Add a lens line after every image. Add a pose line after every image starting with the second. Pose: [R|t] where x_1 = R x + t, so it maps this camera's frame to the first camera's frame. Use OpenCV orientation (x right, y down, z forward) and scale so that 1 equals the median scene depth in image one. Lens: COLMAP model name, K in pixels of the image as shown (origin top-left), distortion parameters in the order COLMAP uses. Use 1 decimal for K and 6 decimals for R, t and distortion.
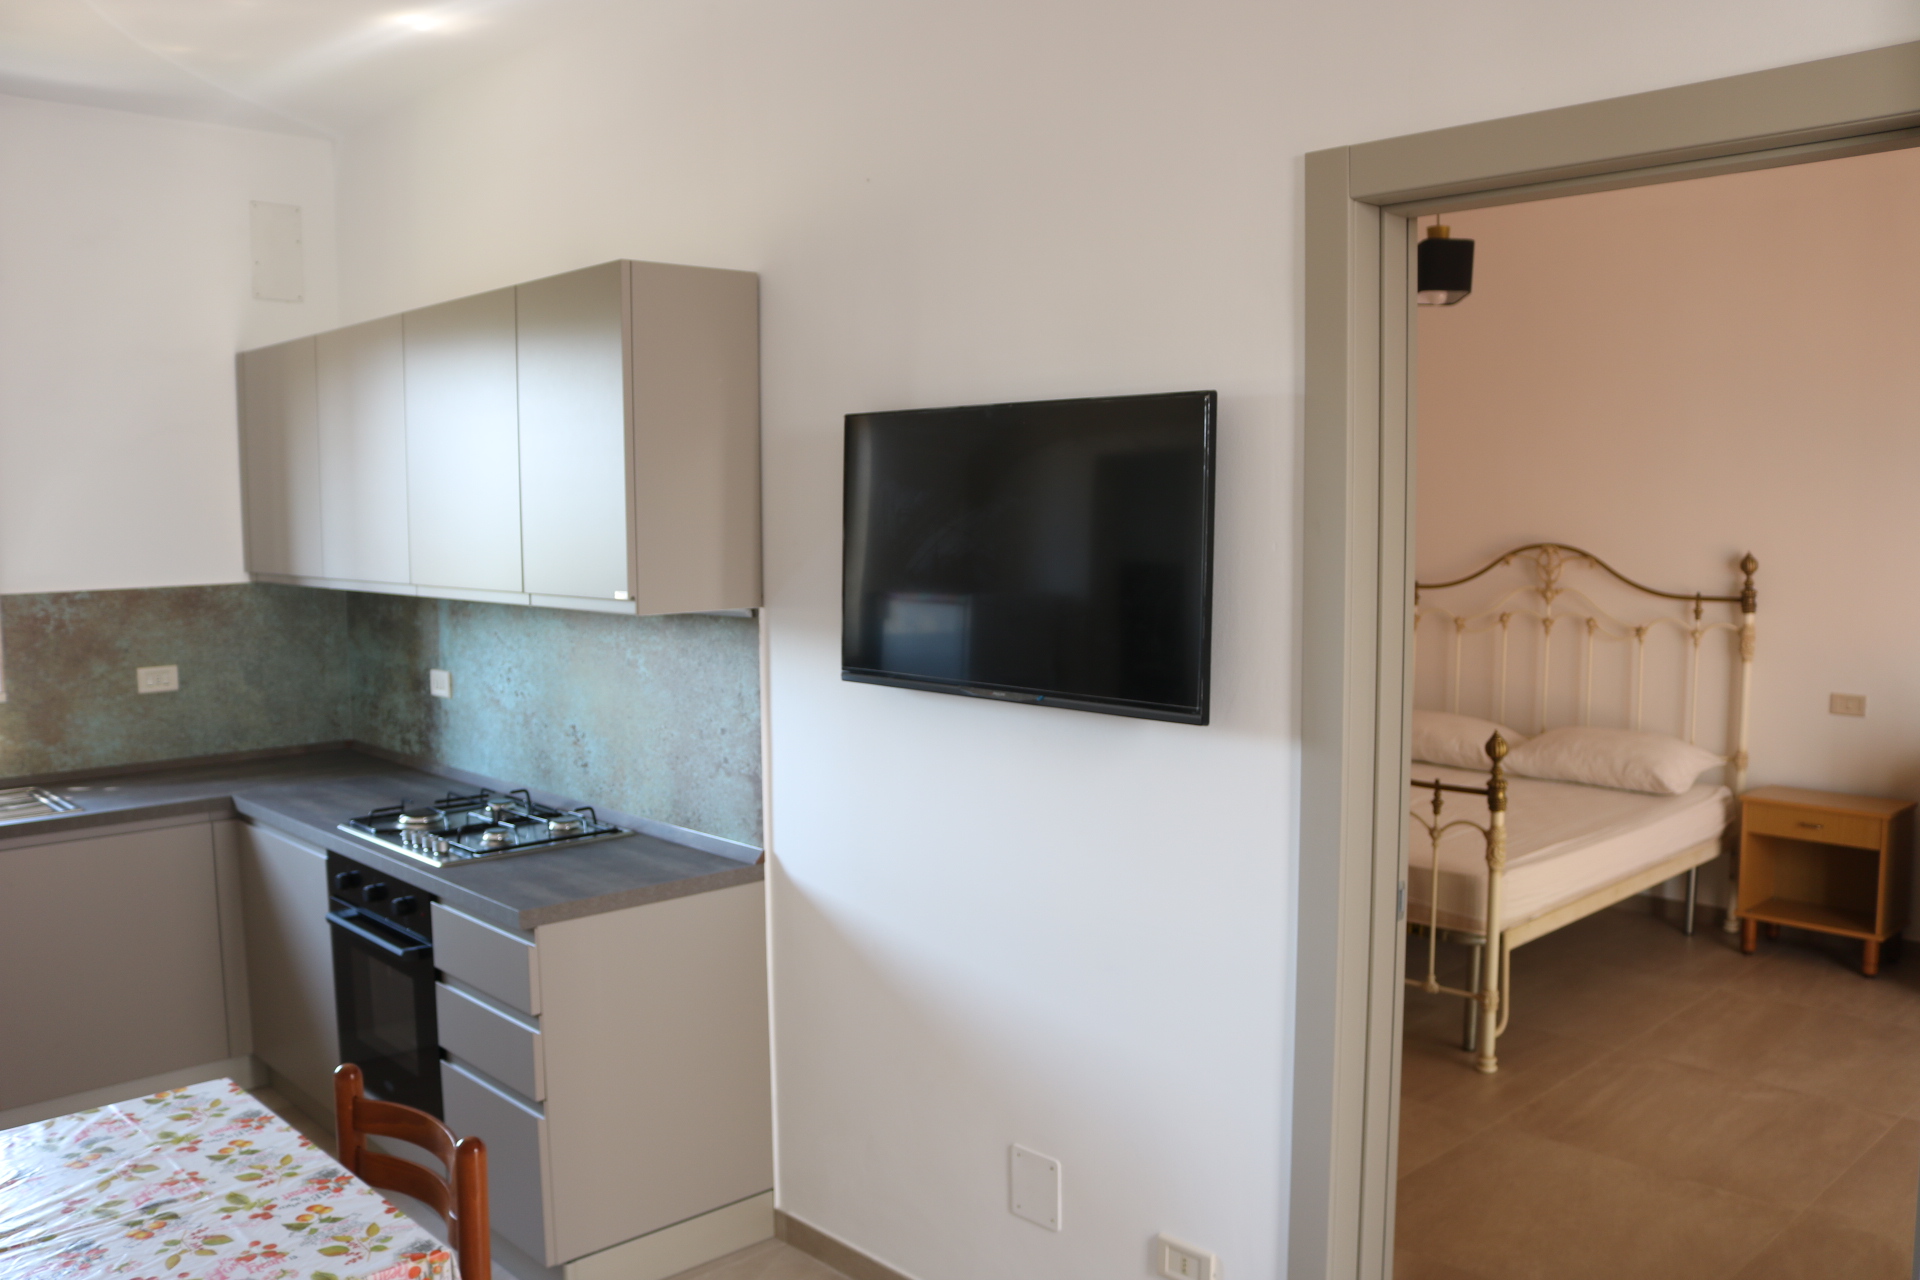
lens RADIAL K [[1580.5, 0, 960.0], [0, 1580.5, 640.0], [0, 0, 1]] dist [-0.158228, 0.121782]
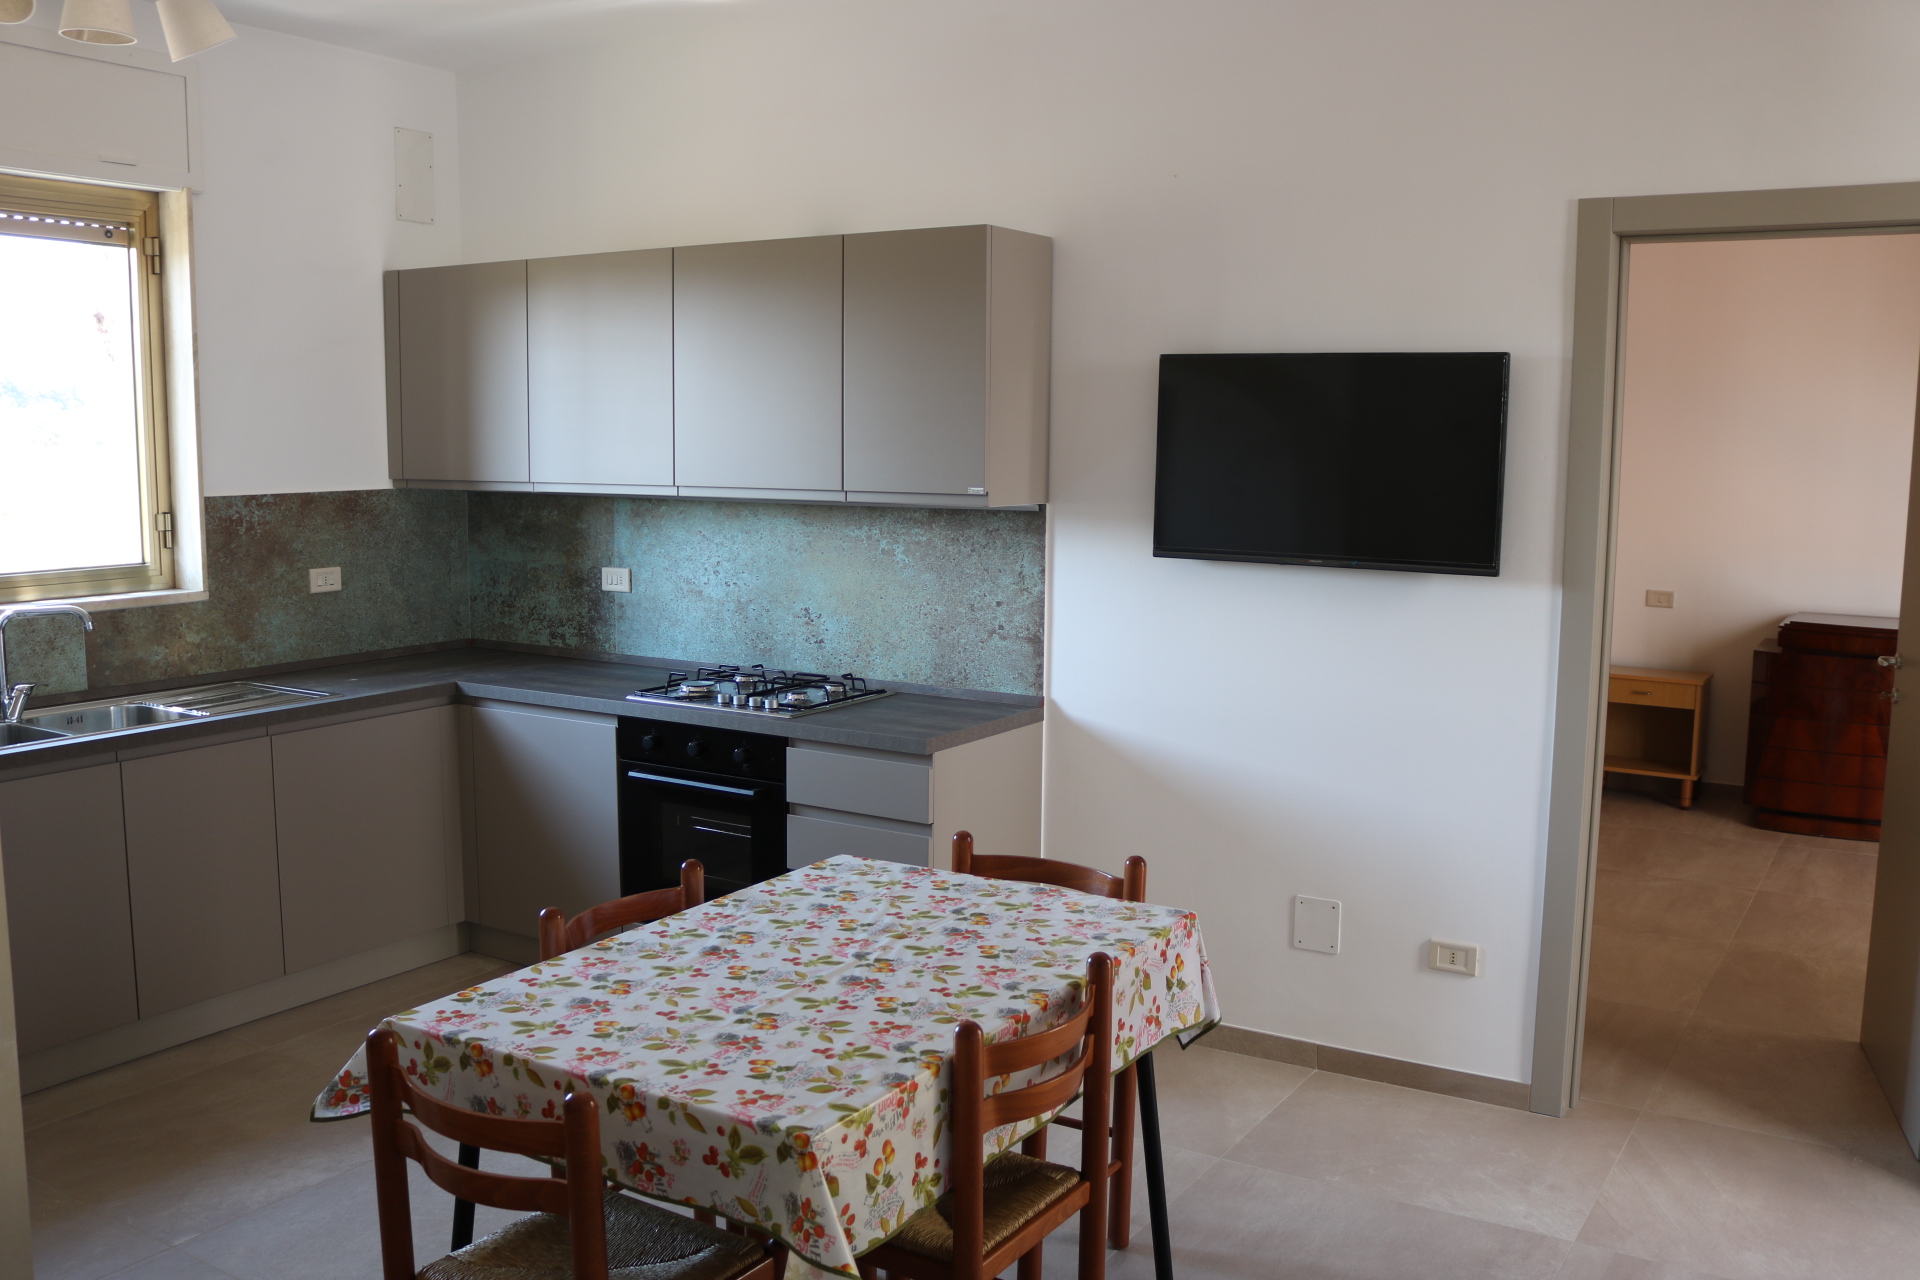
lens RADIAL K [[1686.6, 0, 960.0], [0, 1686.6, 640.0], [0, 0, 1]] dist [-0.149902, 0.106164]
pose [[0.967184, -0.015521, 0.253601, -0.446419], [0.006516, 0.999319, 0.036312, 0.032697], [-0.253992, -0.033468, 0.966627, -0.240172]]
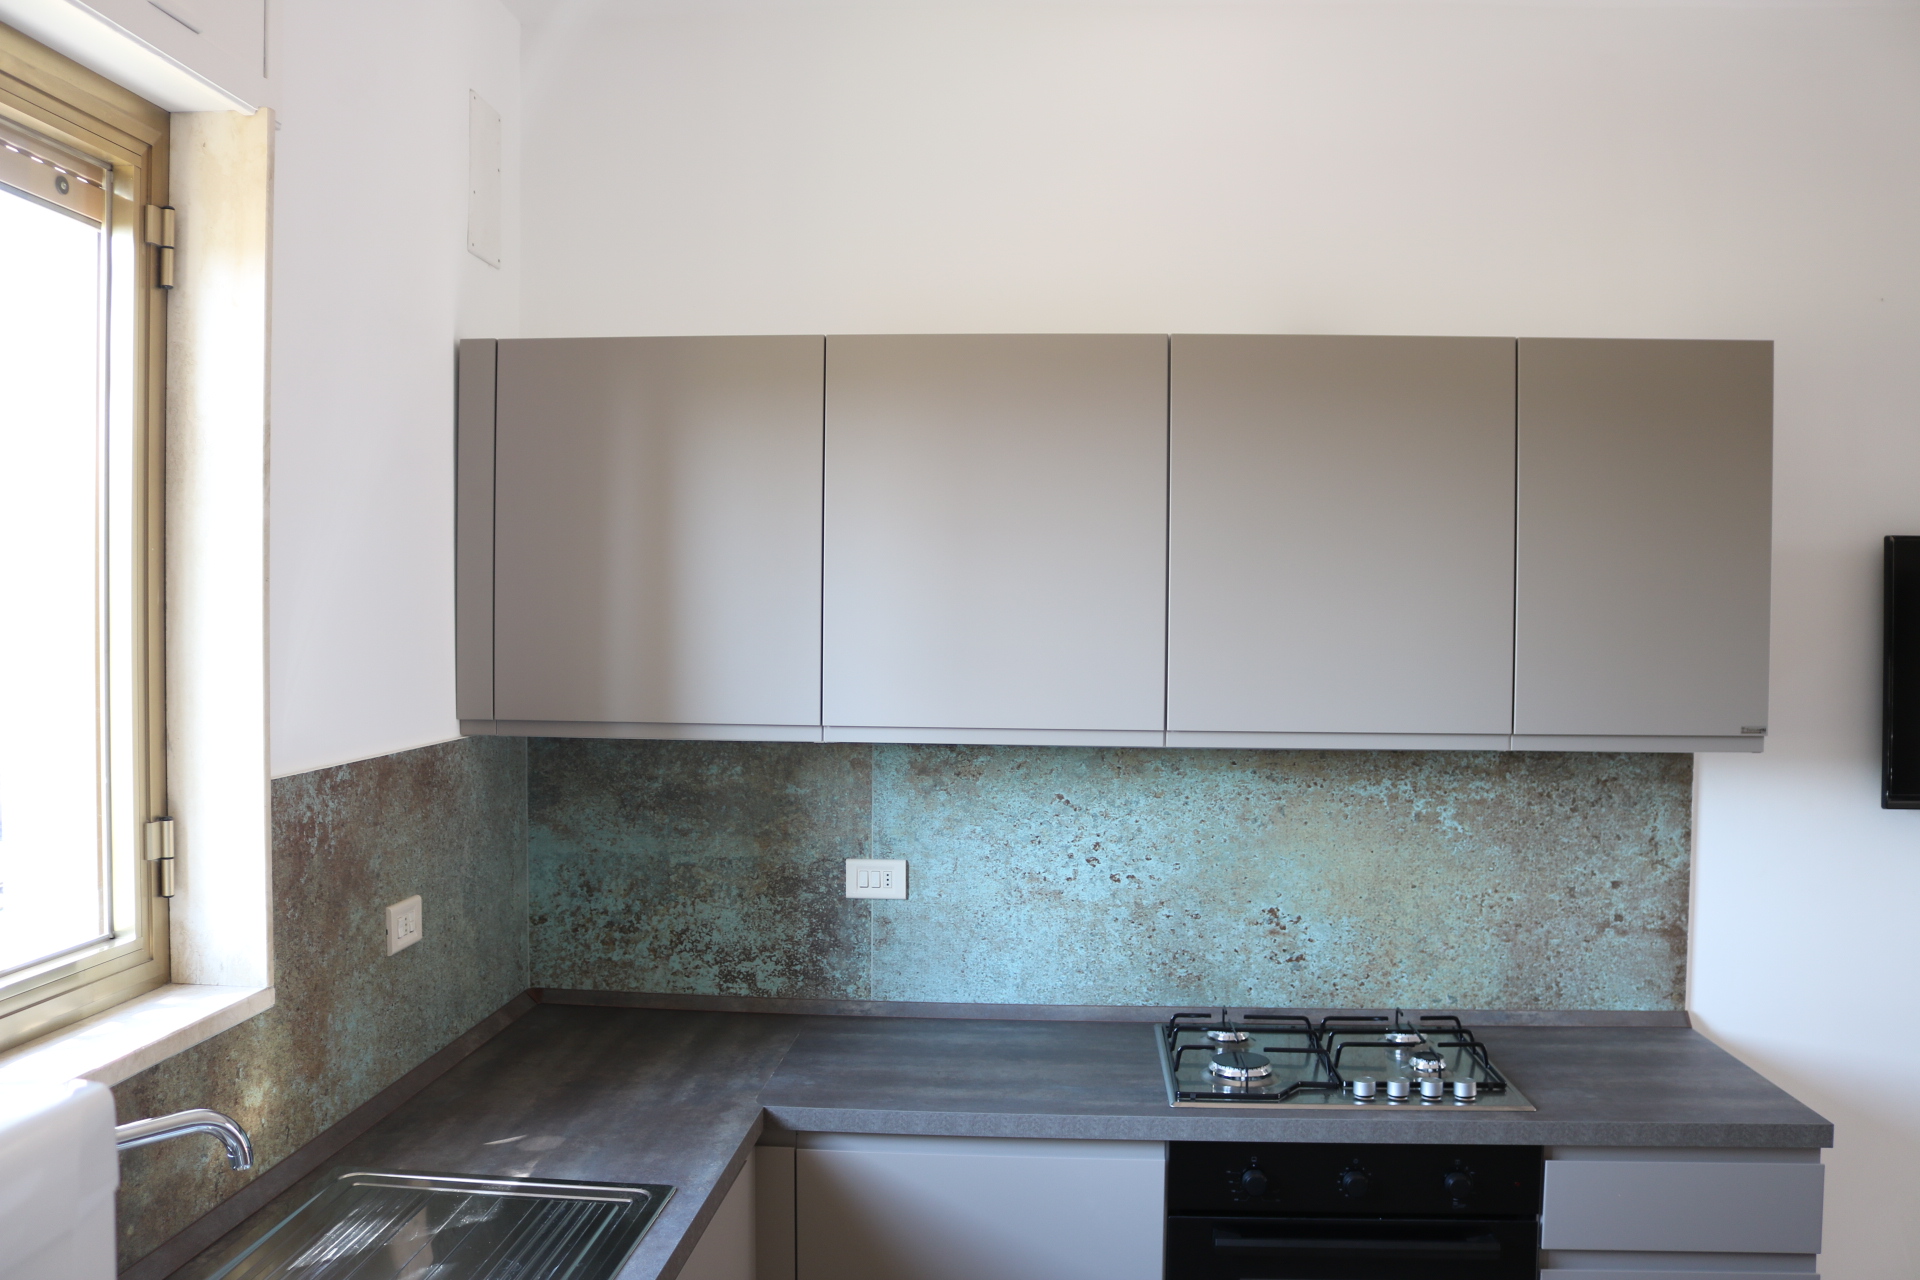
lens RADIAL K [[1580.5, 0, 960.0], [0, 1580.5, 640.0], [0, 0, 1]] dist [-0.158228, 0.121782]
pose [[0.736509, 0.002107, 0.676425, -0.851556], [0.044756, 0.997652, -0.051839, -0.041749], [-0.674946, 0.068454, 0.734685, 0.528668]]
